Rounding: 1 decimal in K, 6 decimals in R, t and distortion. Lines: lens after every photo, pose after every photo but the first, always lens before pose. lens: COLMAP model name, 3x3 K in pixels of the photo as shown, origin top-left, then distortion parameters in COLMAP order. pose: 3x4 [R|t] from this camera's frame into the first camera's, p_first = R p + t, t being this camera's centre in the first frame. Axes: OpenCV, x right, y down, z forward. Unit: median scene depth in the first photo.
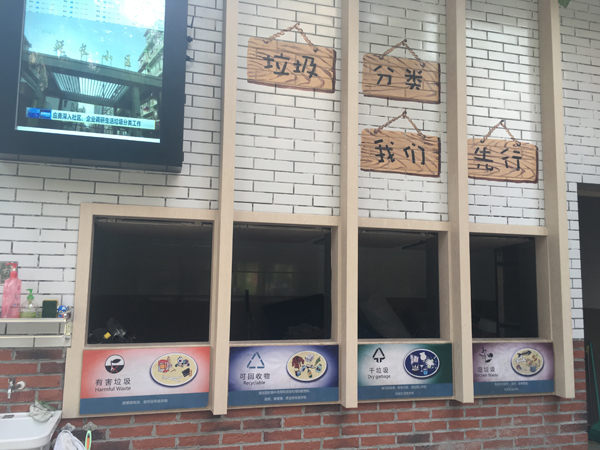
lens RADIAL K [[540.5, 0, 299.9], [0, 540.5, 225.1], [0, 0, 1]] dist [0.064999, -0.018189]
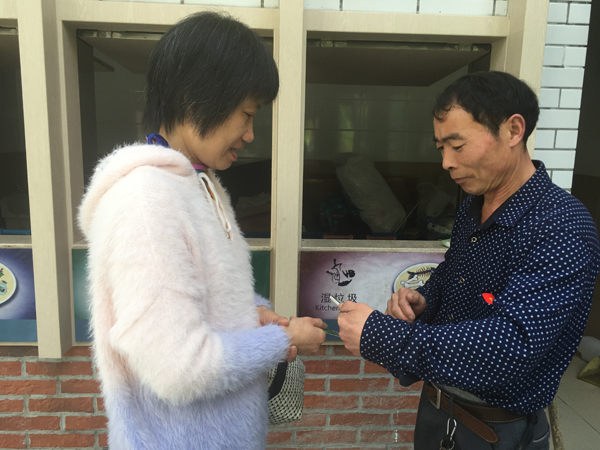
lens RADIAL K [[540.5, 0, 300.0], [0, 540.5, 224.3], [0, 0, 1]] dist [0.064999, -0.018189]
pose [[0.970249, 0.041159, -0.238587, 0.427595], [0.020959, 0.967466, 0.252131, 0.055168], [0.241202, -0.249631, 0.937820, 0.499650]]
